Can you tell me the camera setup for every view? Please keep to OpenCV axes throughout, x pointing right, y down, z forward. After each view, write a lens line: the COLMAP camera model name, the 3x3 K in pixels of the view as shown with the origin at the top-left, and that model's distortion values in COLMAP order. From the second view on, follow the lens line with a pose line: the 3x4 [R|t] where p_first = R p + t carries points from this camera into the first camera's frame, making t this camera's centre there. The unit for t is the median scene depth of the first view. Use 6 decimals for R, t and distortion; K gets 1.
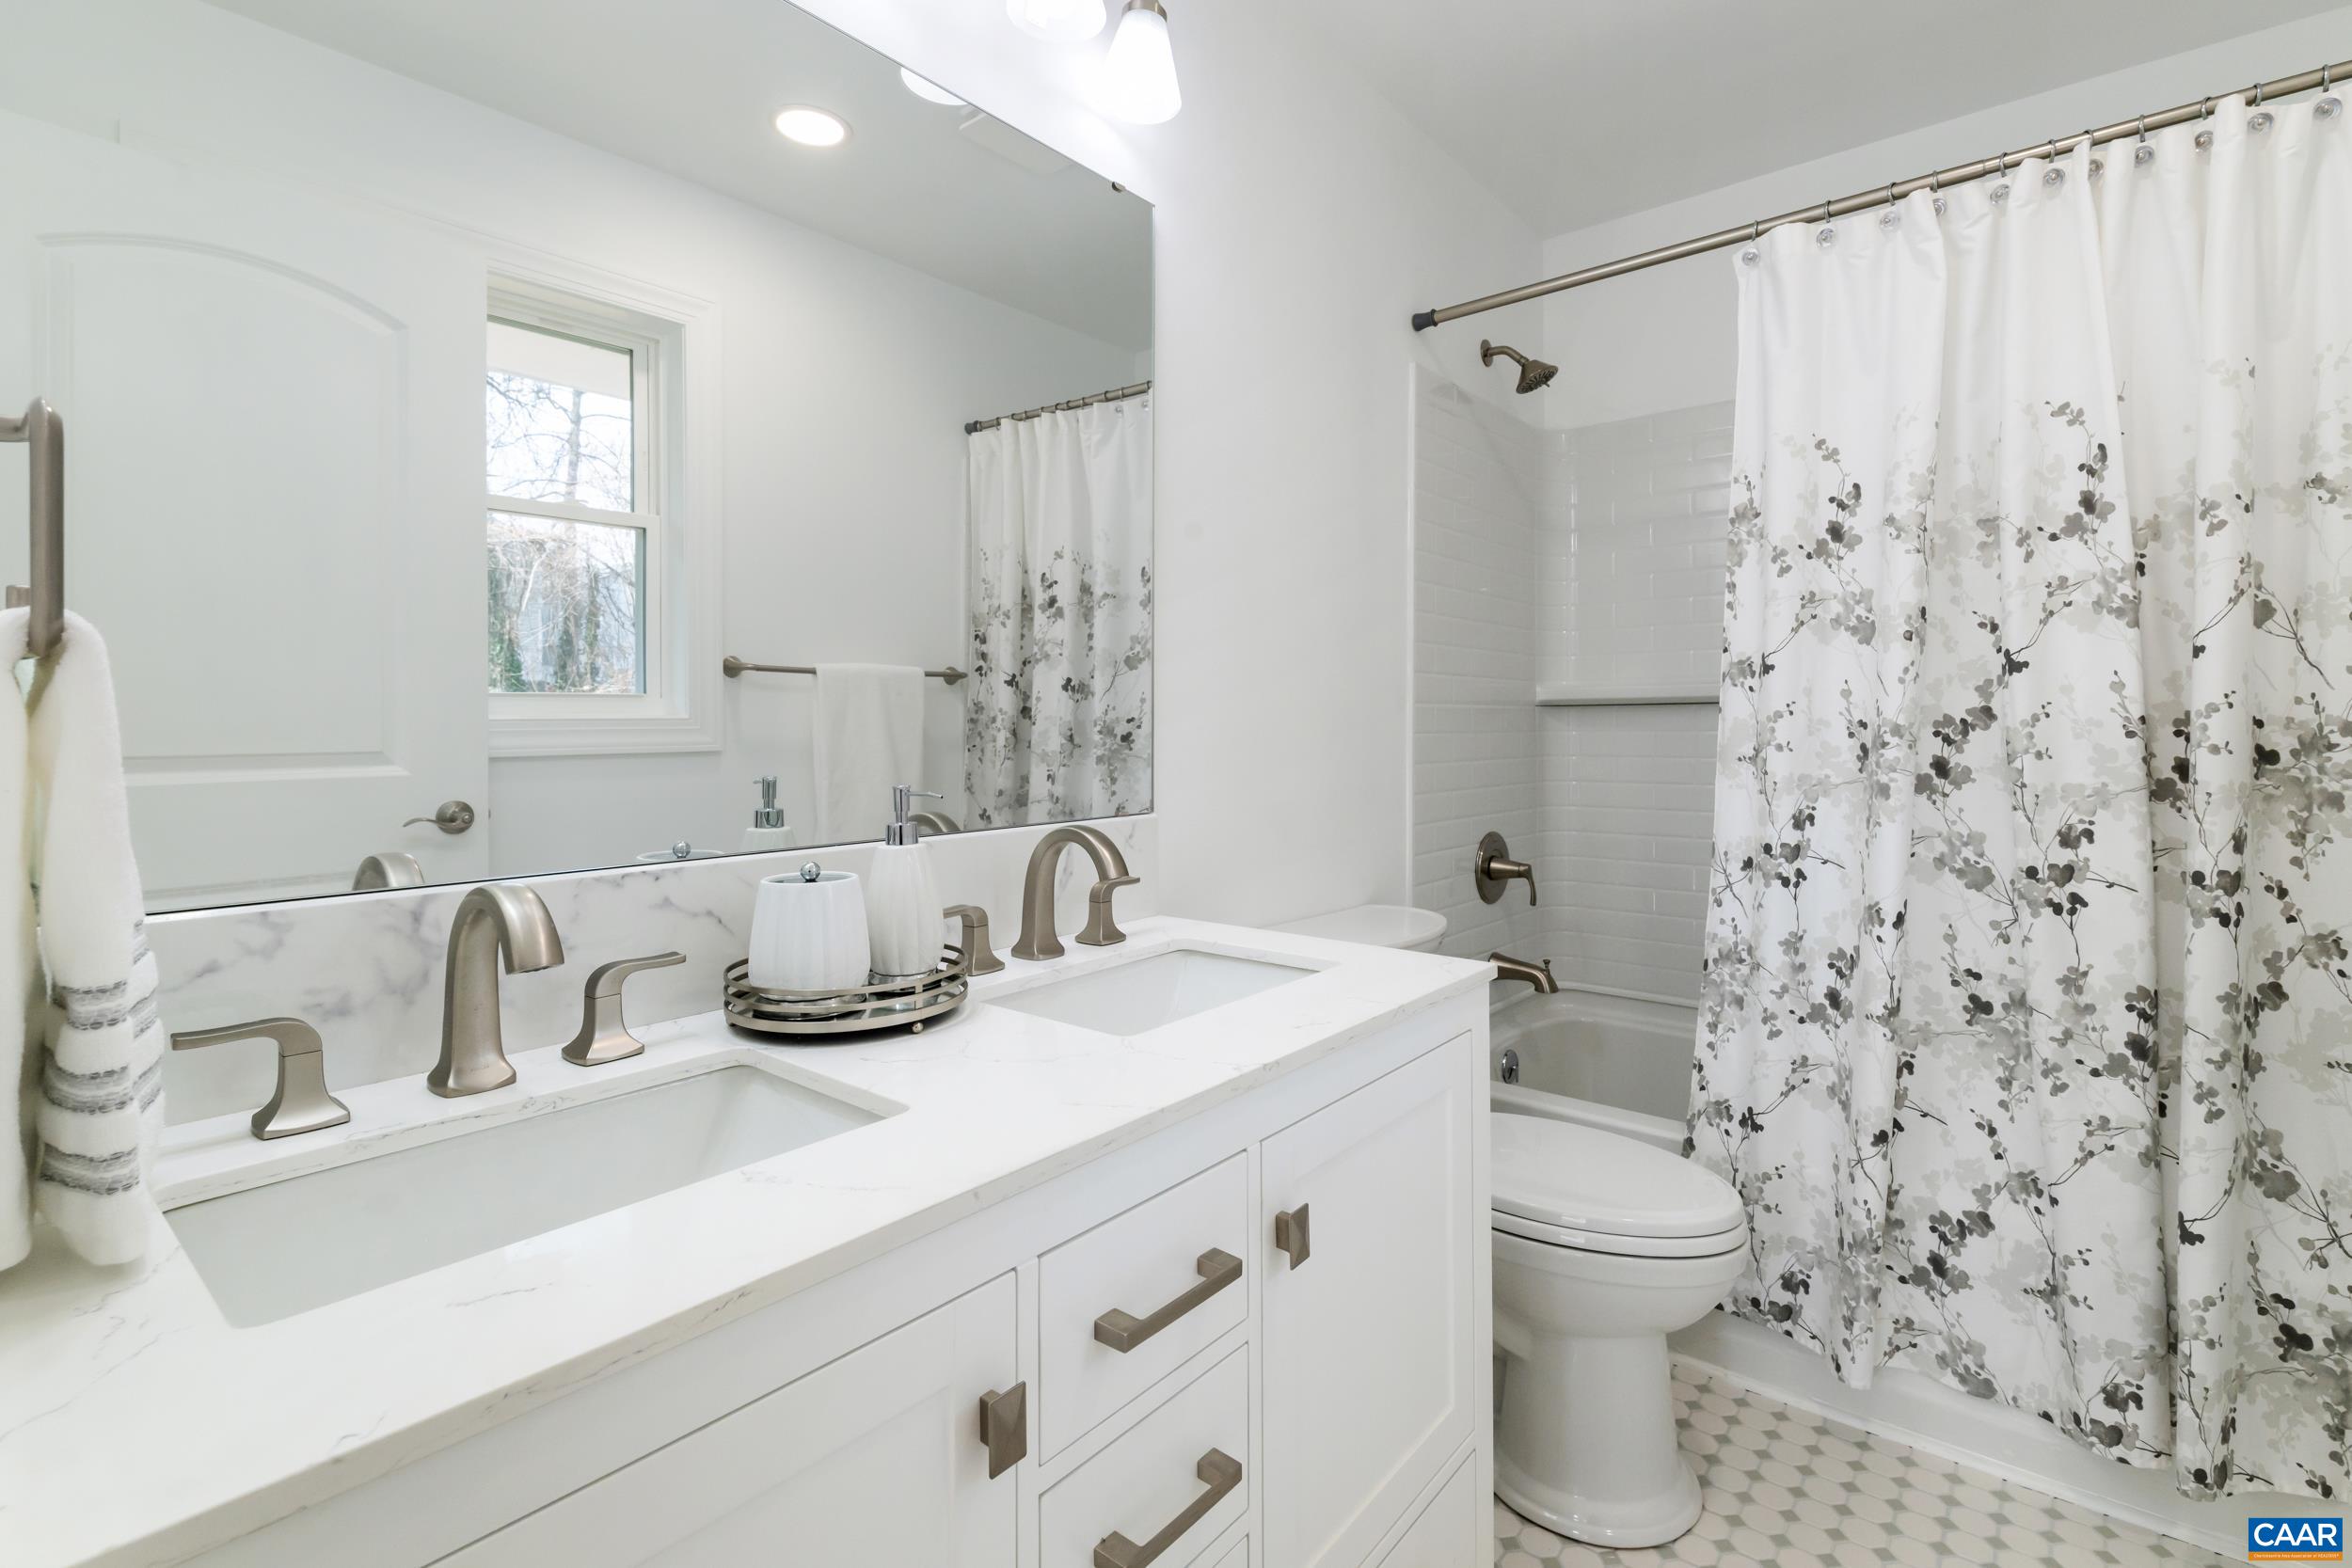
lens RADIAL K [[1057.9, 0, 1212.4], [0, 1057.9, 737.8], [0, 0, 1]] dist [0.010359, -0.007333]
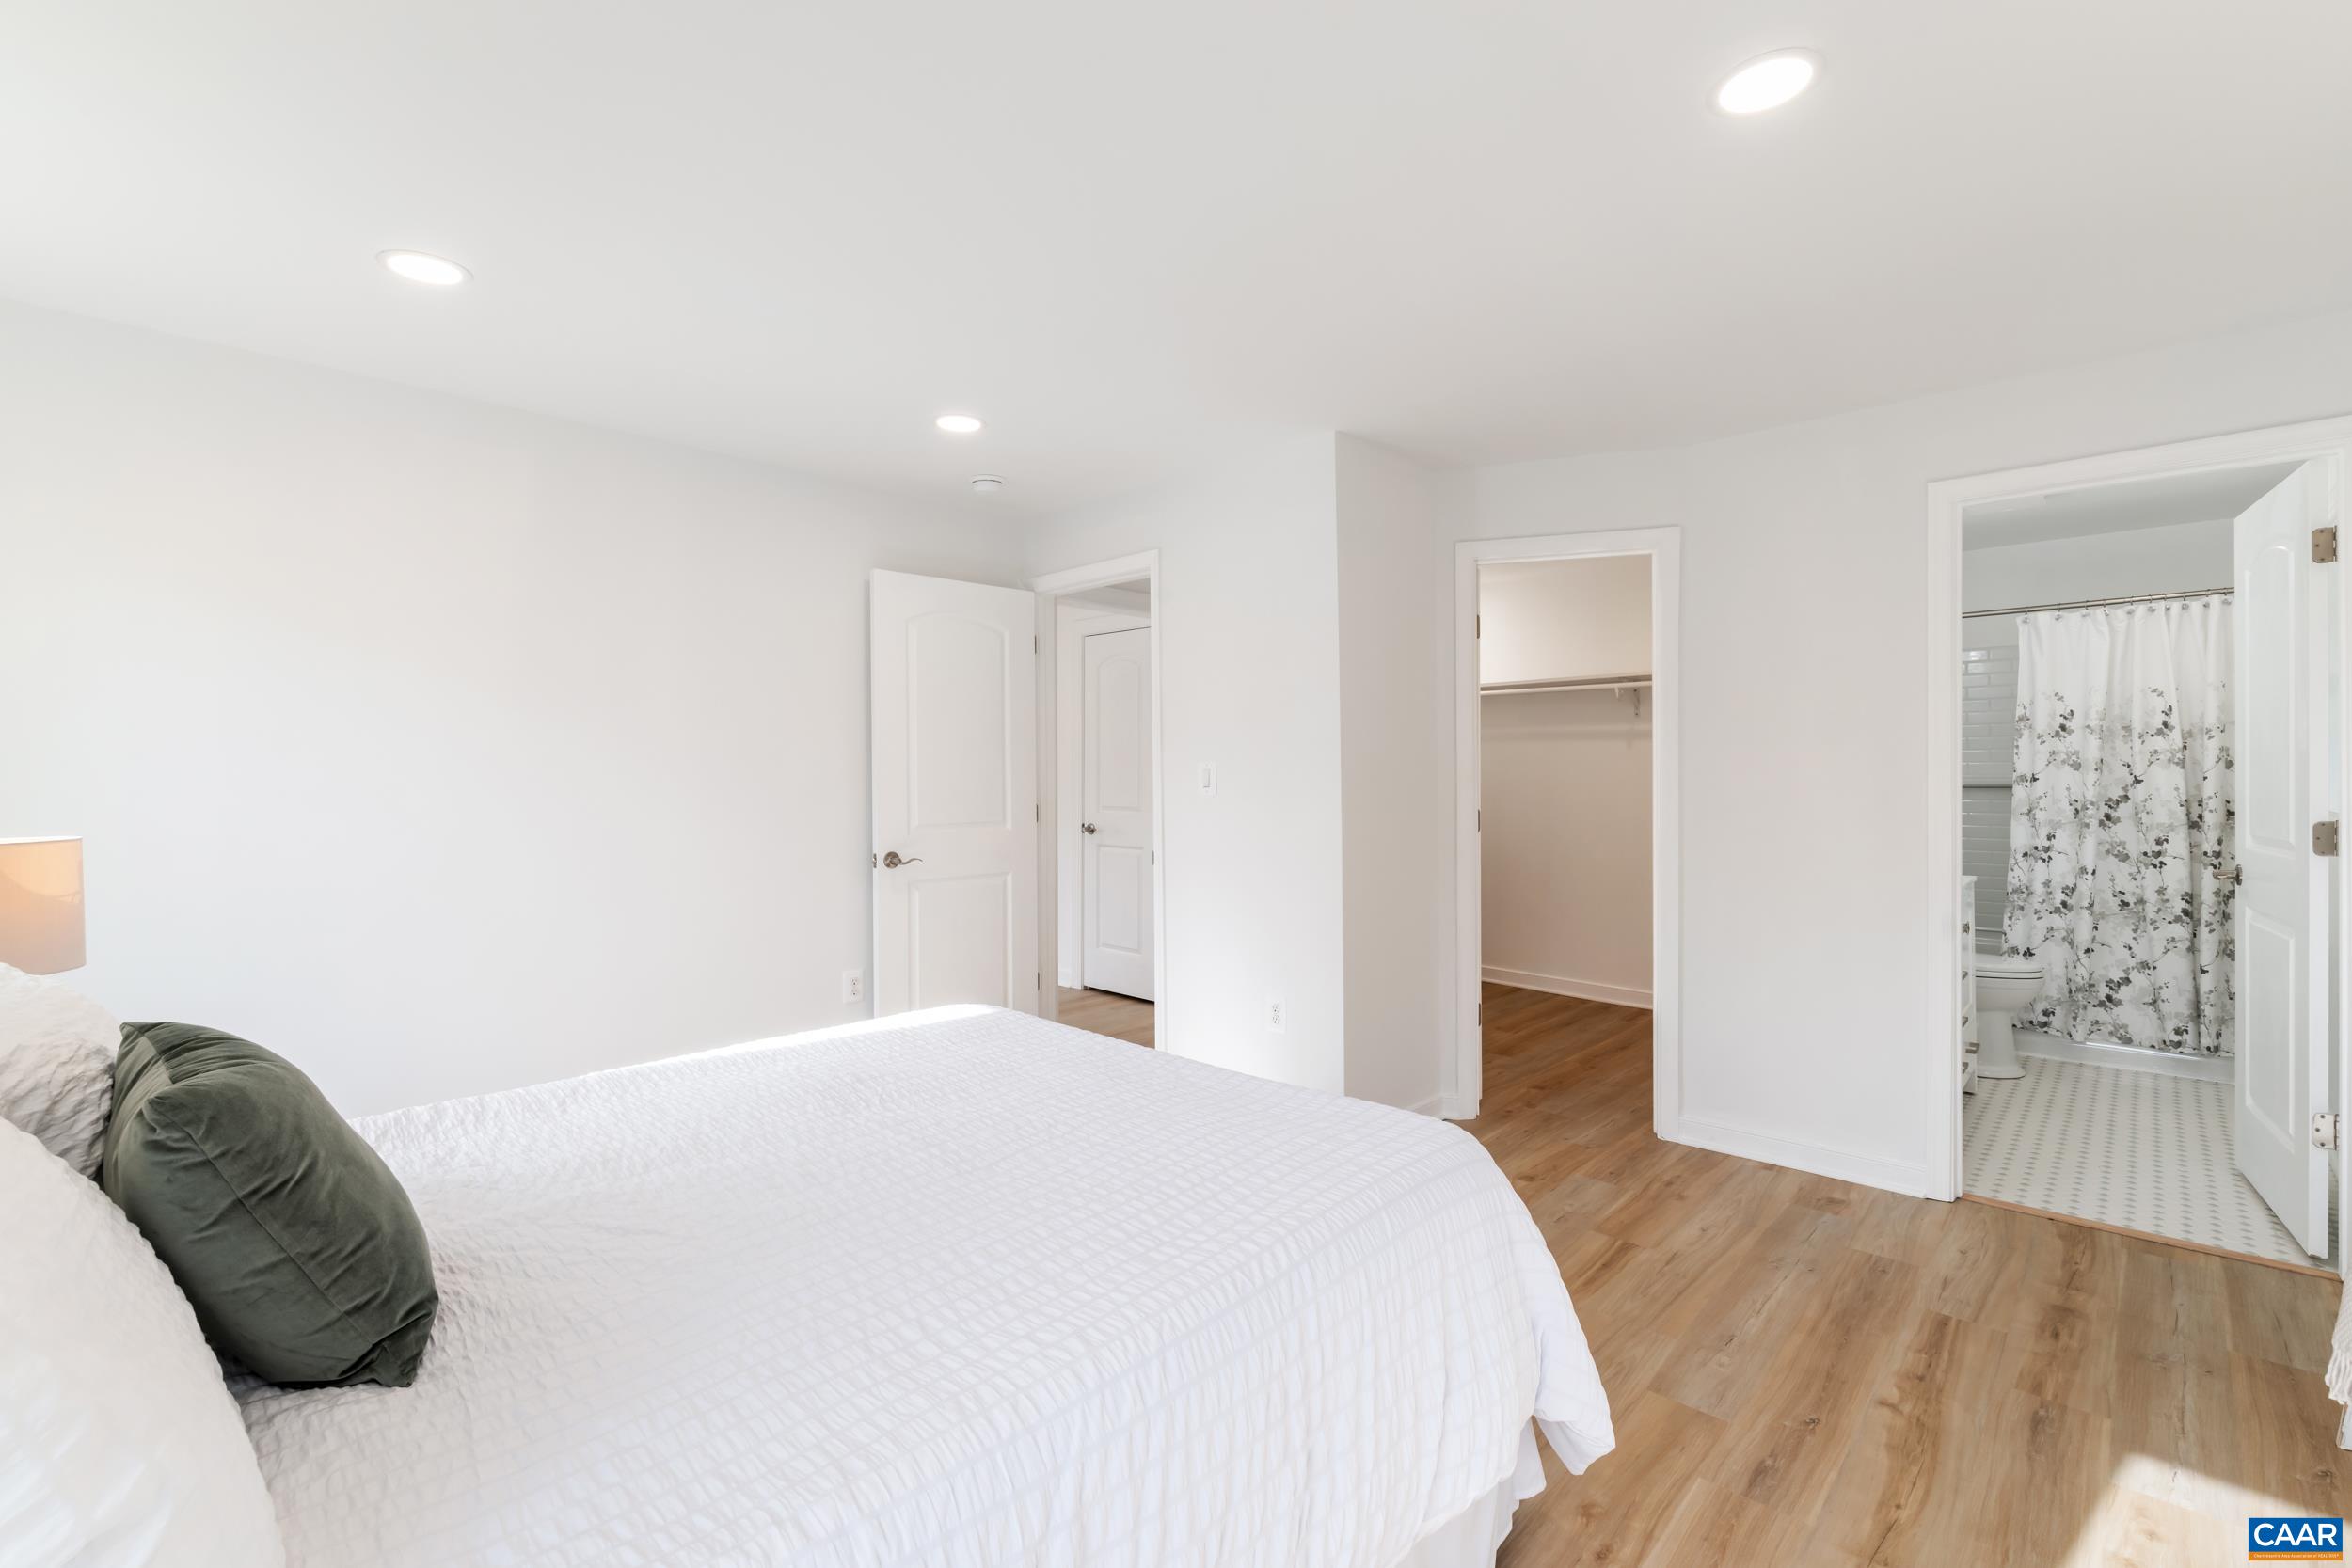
lens RADIAL K [[1059.2, 0, 1140.2], [0, 1059.2, 778.9], [0, 0, 1]] dist [0.000402, -0.001083]
pose [[0.997450, -0.004443, -0.071229, -1.647626], [0.004070, 0.999977, -0.005371, -0.067363], [0.071252, 0.005068, 0.997445, -1.946810]]
